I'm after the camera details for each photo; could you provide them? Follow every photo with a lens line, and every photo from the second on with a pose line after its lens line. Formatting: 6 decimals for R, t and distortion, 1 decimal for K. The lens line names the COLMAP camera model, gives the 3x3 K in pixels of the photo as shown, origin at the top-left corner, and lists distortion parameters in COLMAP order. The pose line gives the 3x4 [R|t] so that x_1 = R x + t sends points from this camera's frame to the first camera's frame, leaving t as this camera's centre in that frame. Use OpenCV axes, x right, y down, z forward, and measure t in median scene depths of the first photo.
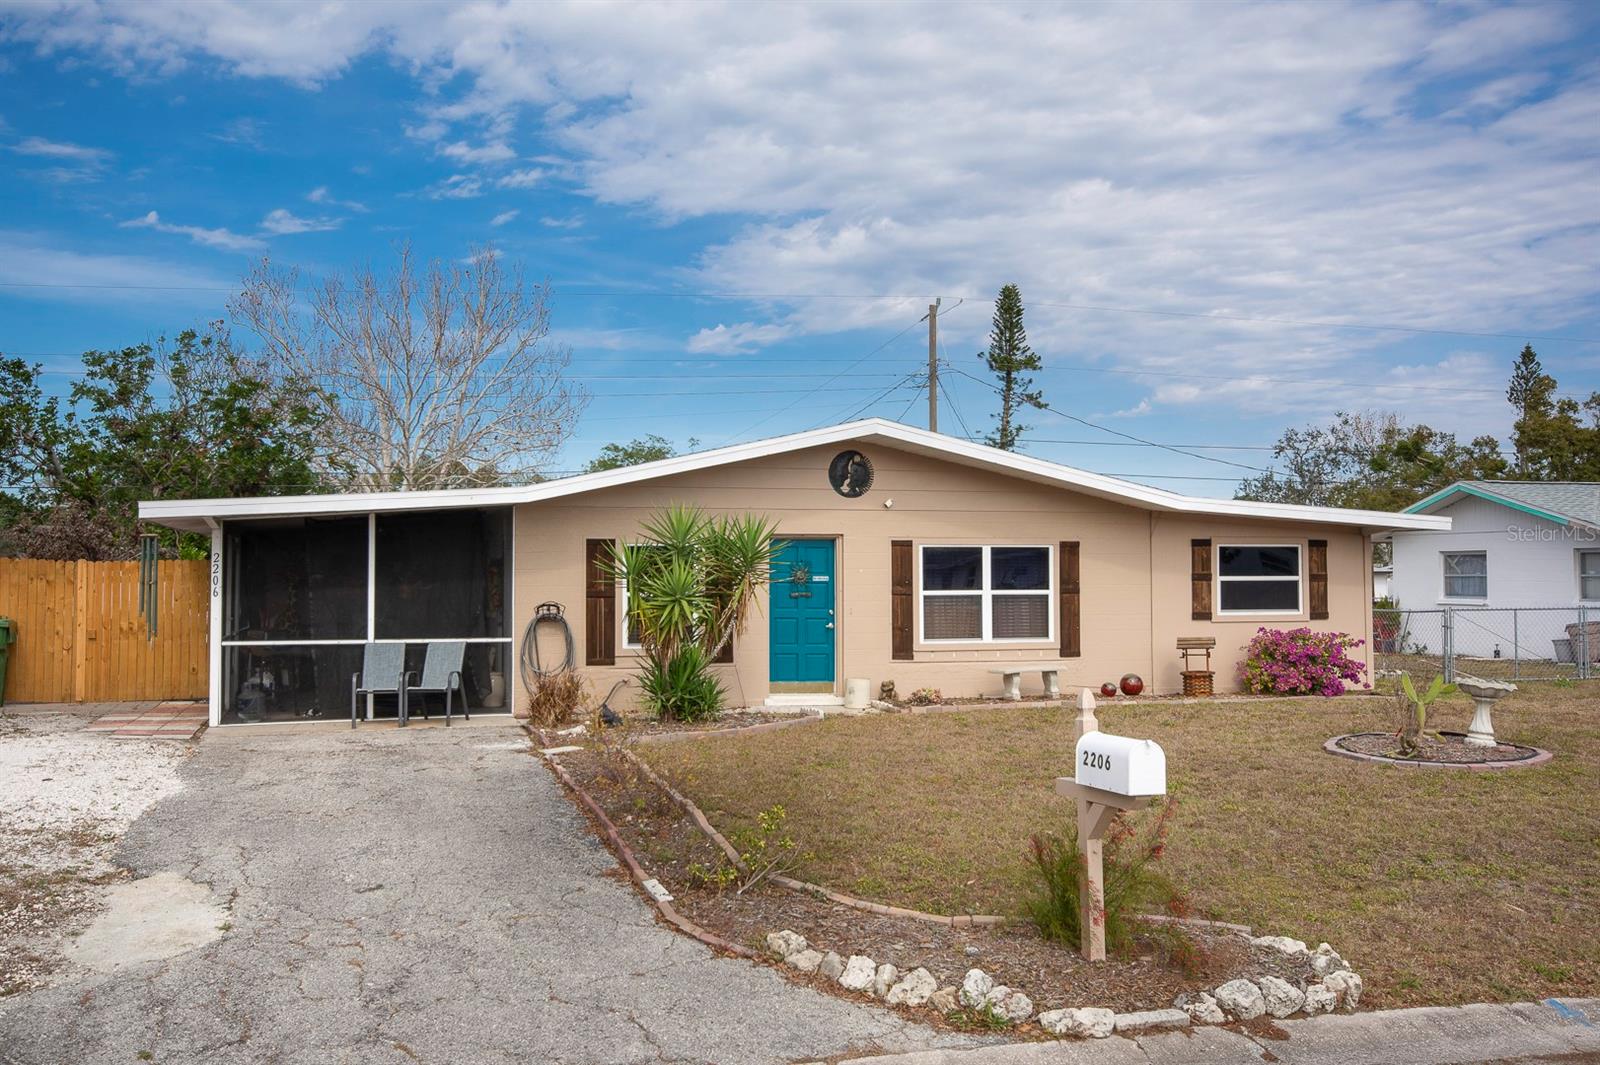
lens RADIAL K [[1382.3, 0, 798.2], [0, 1382.3, 534.0], [0, 0, 1]] dist [0.037853, -0.002069]
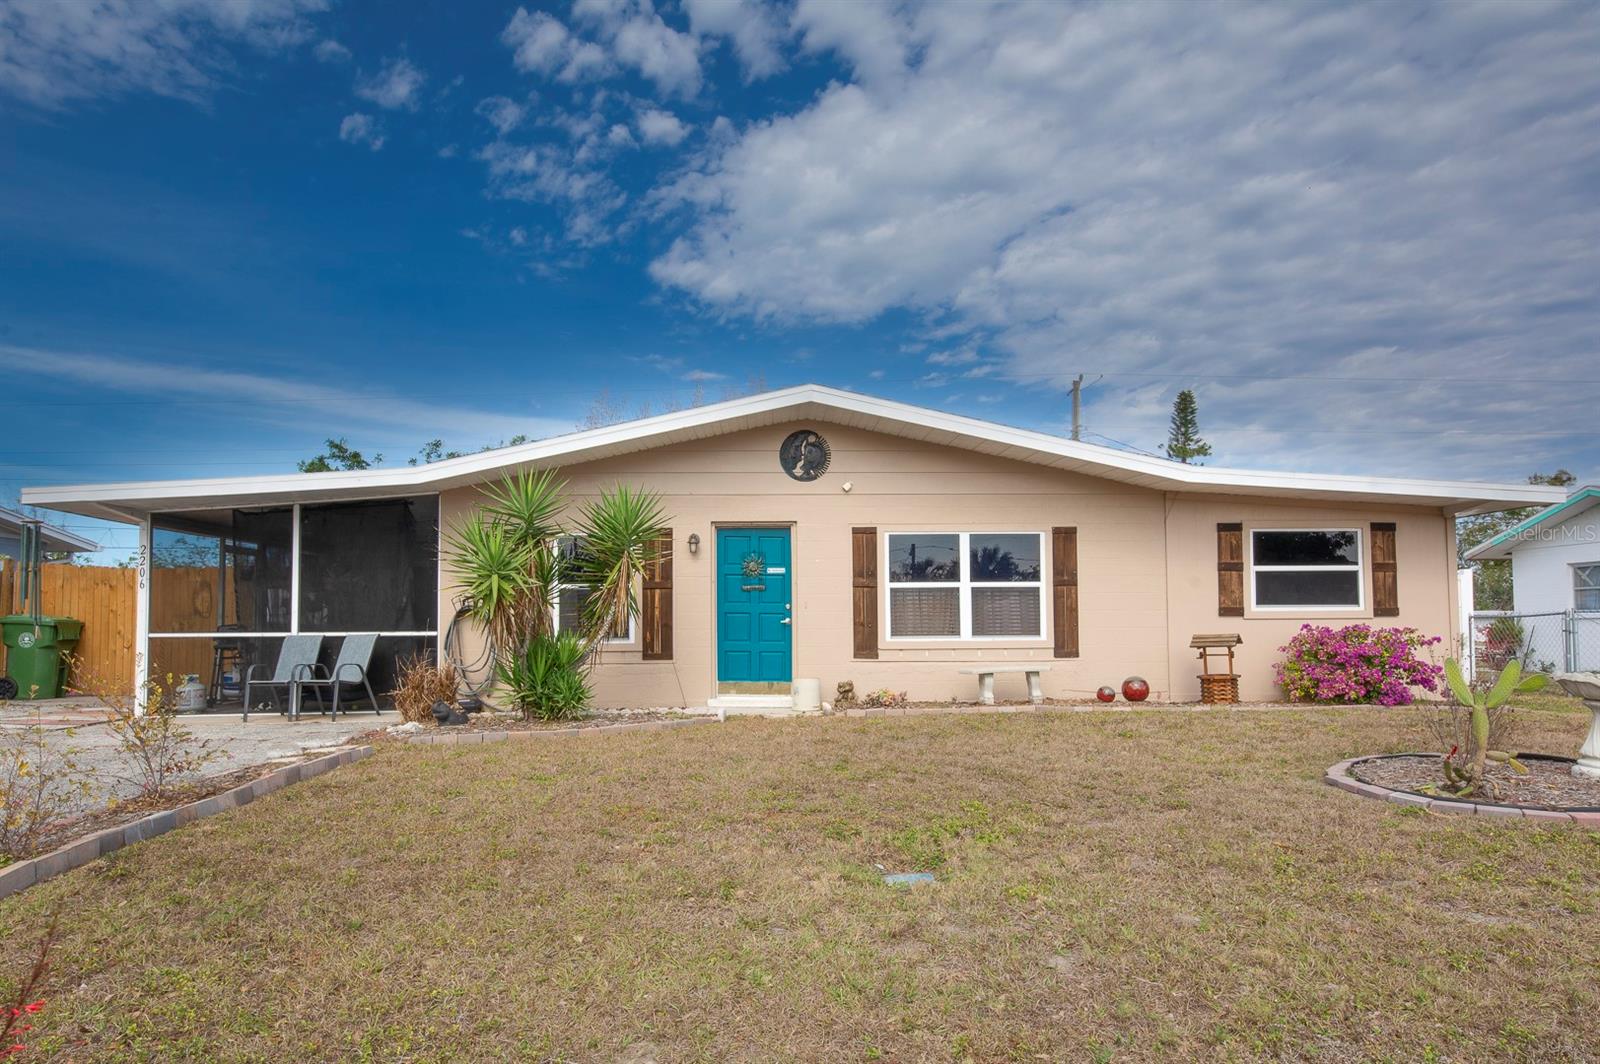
lens RADIAL K [[982.4, 0, 808.3], [0, 982.4, 586.5], [0, 0, 1]] dist [0.031853, 0.002945]
pose [[0.973804, -0.013427, -0.226994, 0.184069], [0.011489, 0.999885, -0.009860, 0.049070], [0.227100, 0.006994, 0.973846, 0.359069]]
